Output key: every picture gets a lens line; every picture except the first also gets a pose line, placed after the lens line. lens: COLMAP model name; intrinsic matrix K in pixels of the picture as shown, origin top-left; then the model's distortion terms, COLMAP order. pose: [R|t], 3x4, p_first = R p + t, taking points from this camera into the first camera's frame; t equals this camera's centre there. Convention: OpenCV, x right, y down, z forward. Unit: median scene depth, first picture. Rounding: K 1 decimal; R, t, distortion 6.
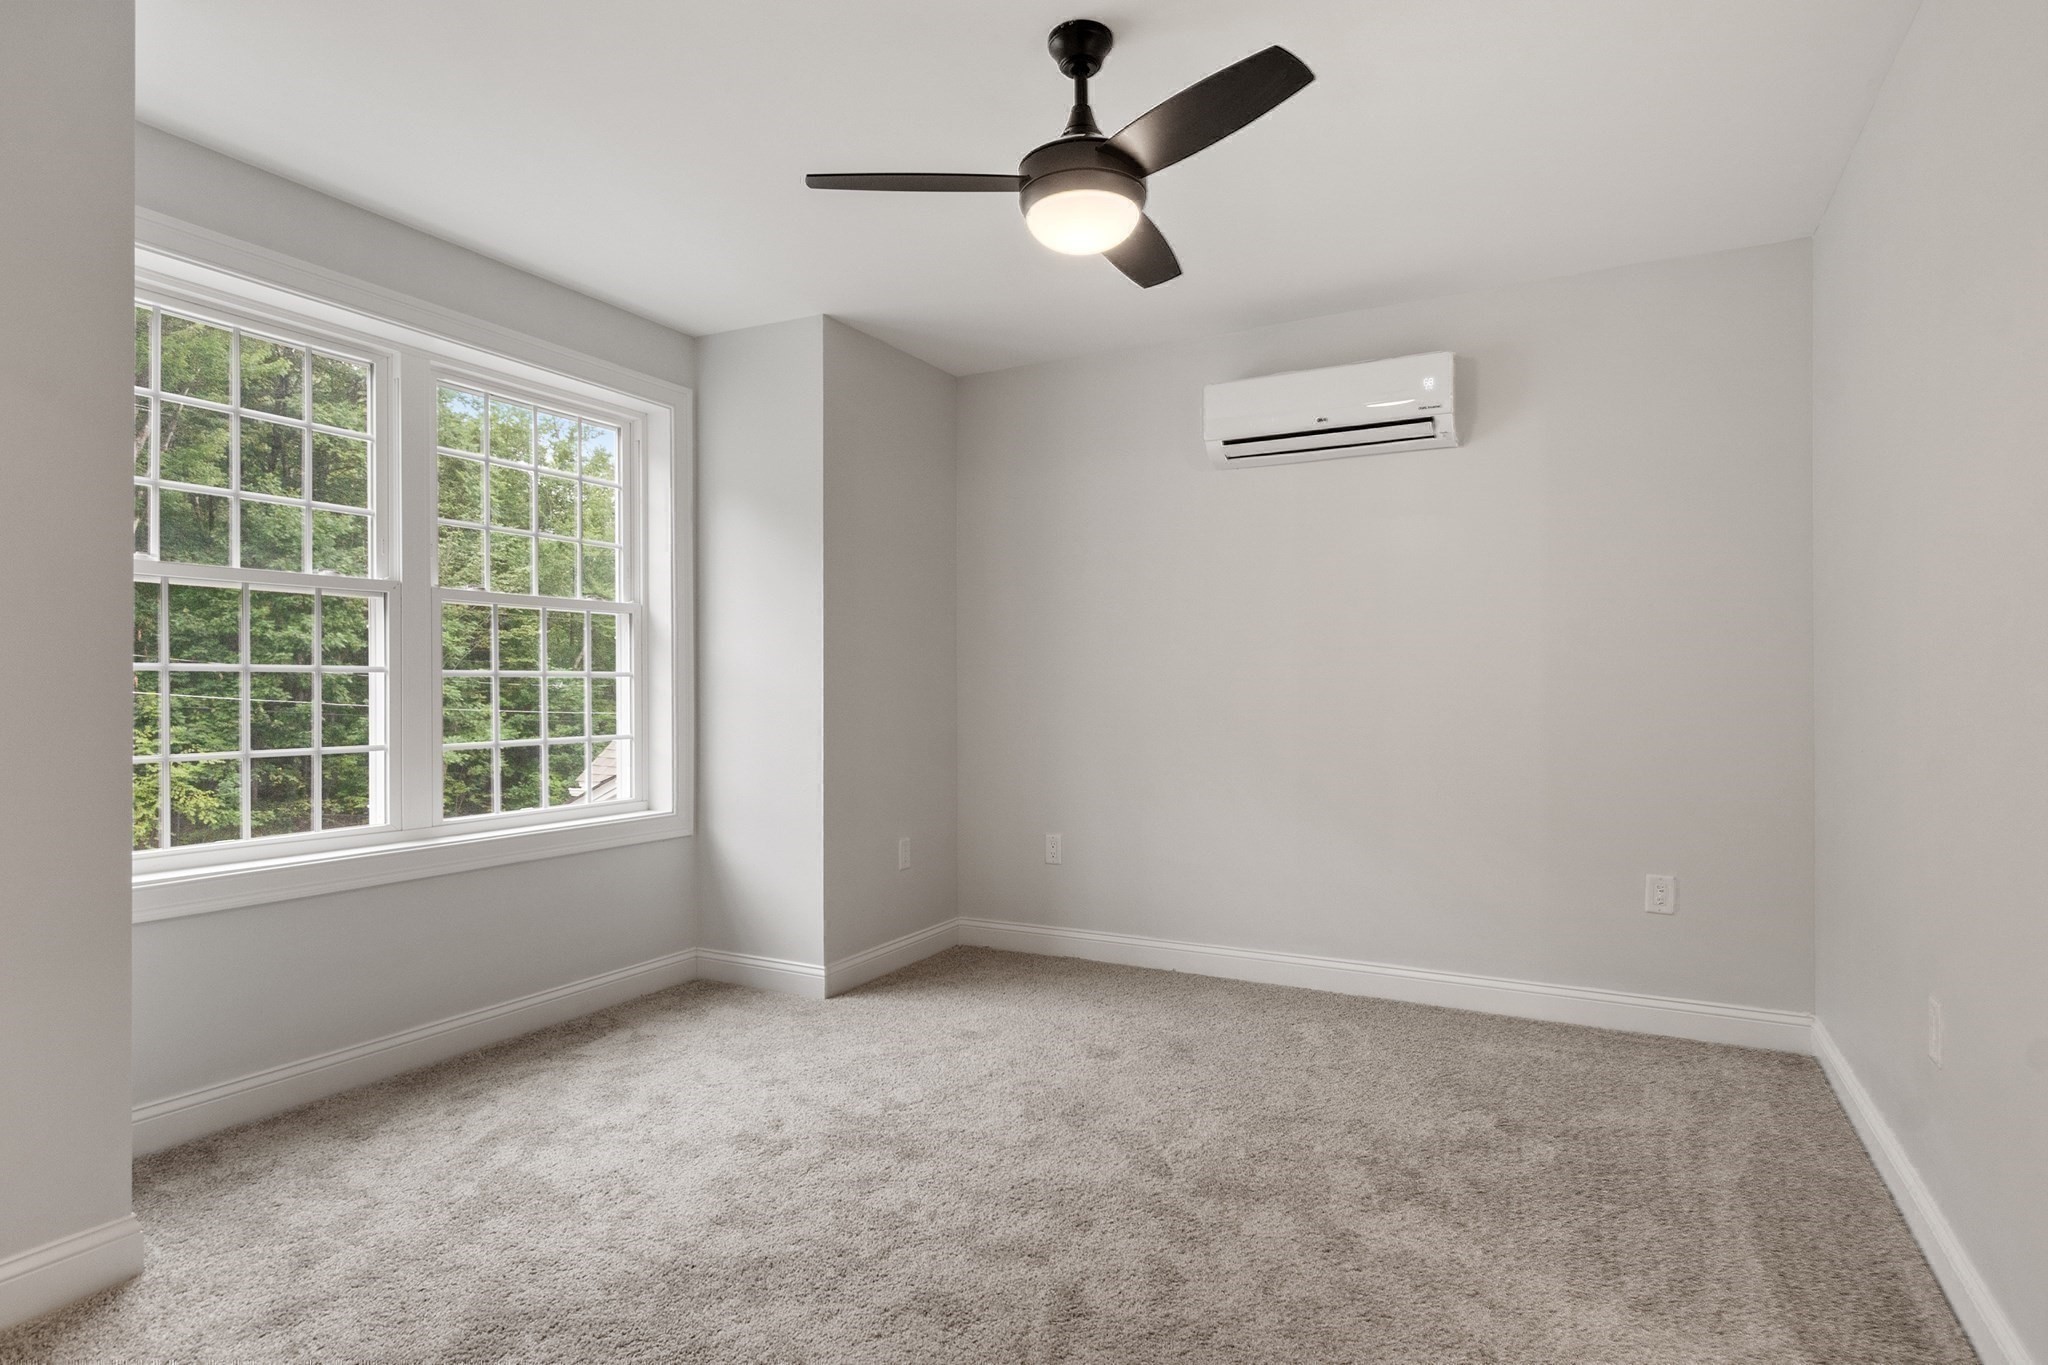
lens RADIAL K [[1093.5, 0, 1022.6], [0, 1093.5, 690.1], [0, 0, 1]] dist [0.001290, -0.001059]
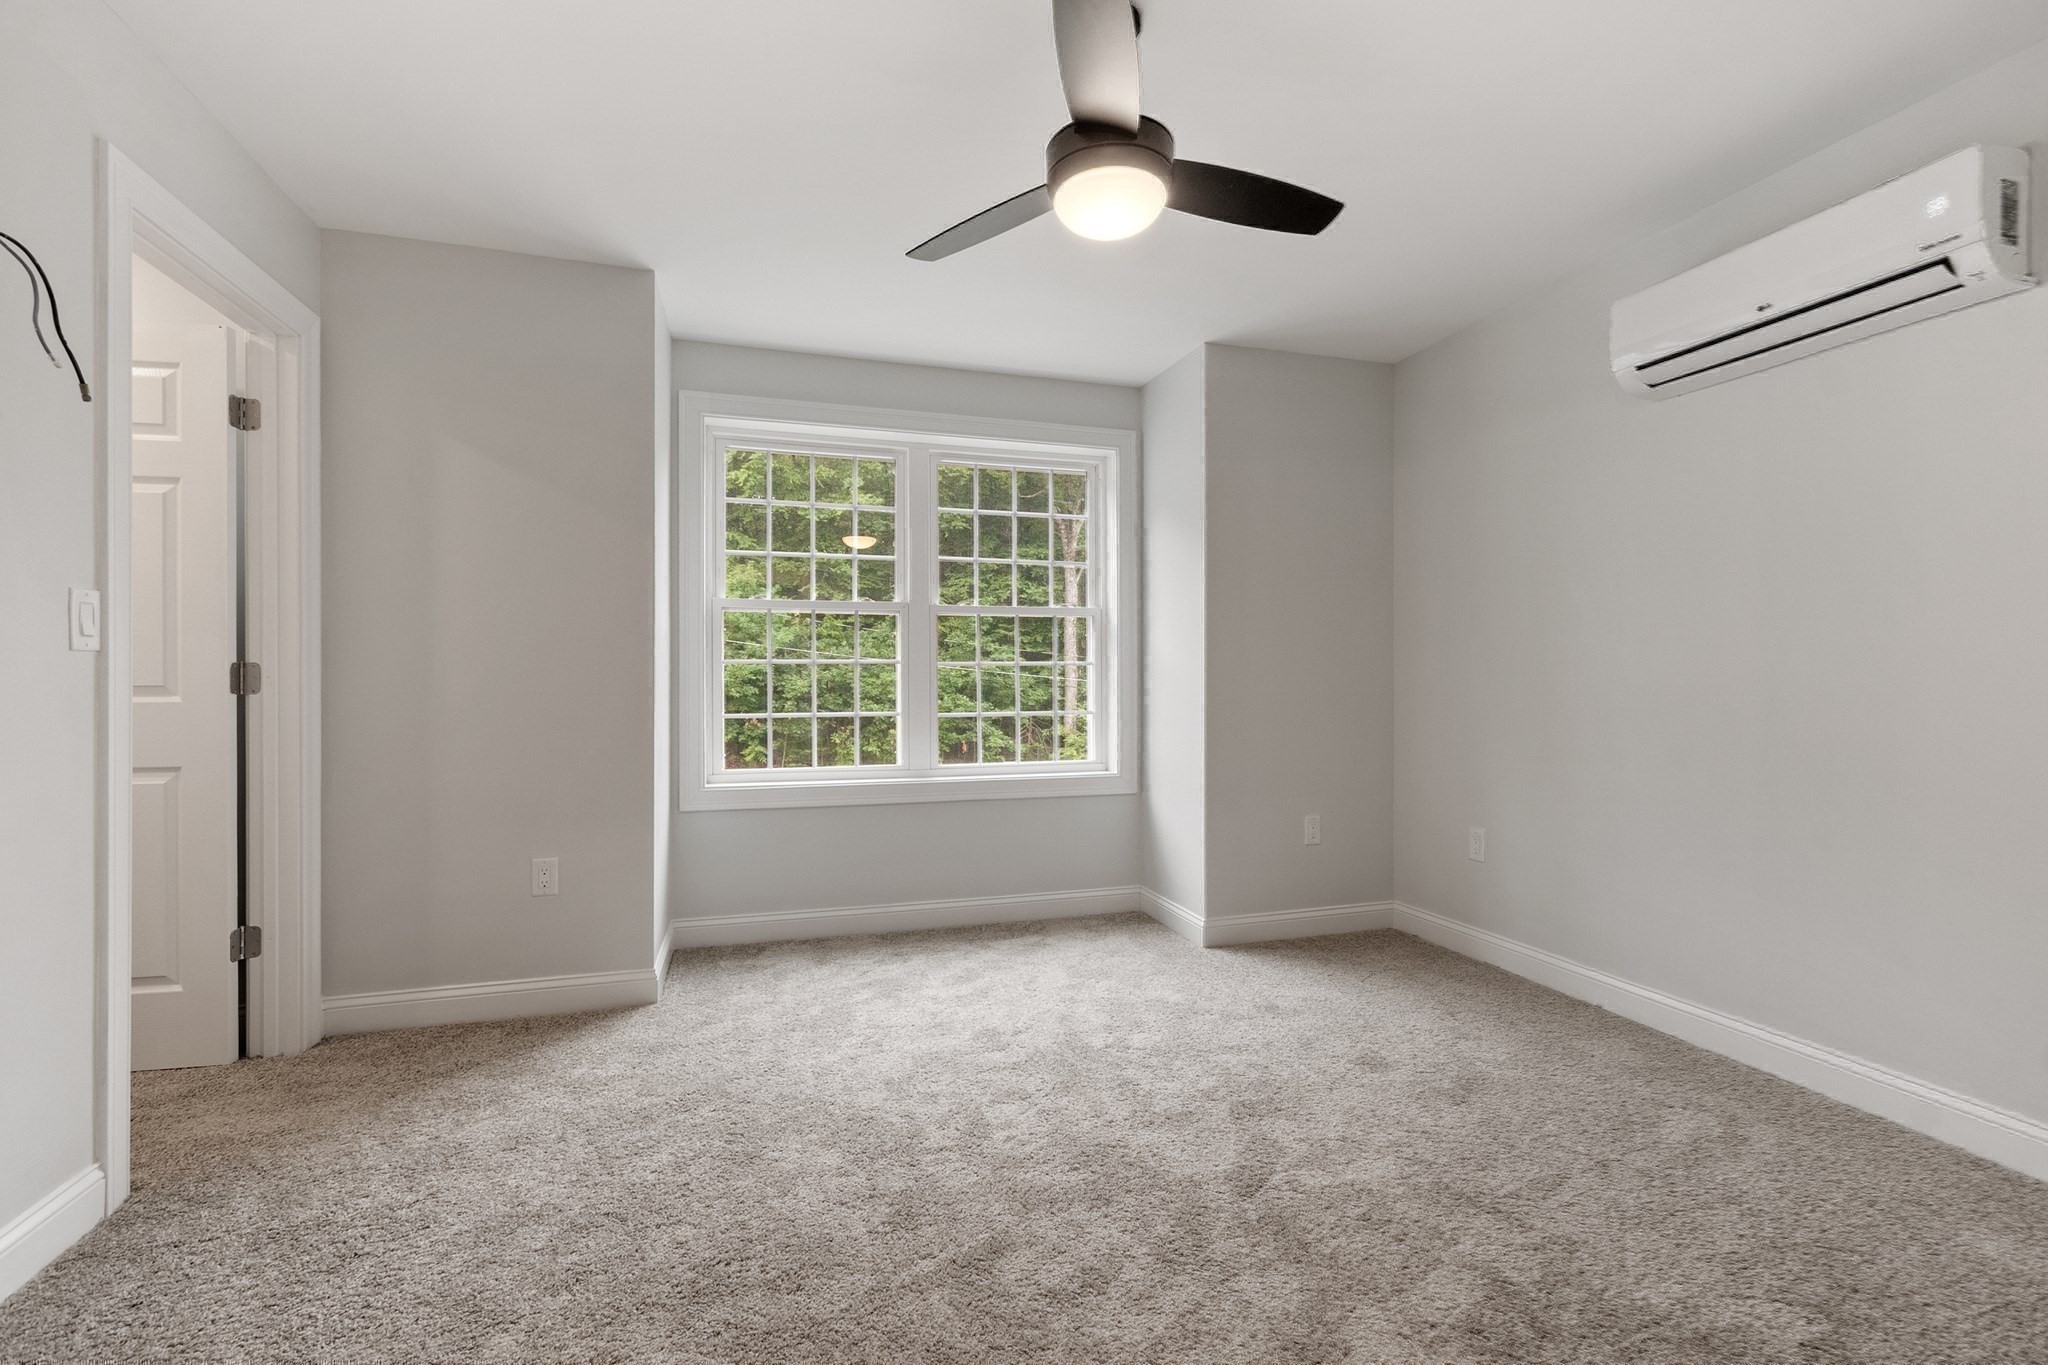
lens RADIAL K [[895.8, 0, 1025.1], [0, 895.8, 680.8], [0, 0, 1]] dist [0.002404, -0.000634]
pose [[0.706211, 0.002077, -0.707998, 0.411235], [-0.001099, 0.999998, 0.001837, 0.005477], [0.708000, -0.000519, 0.706212, 0.255652]]
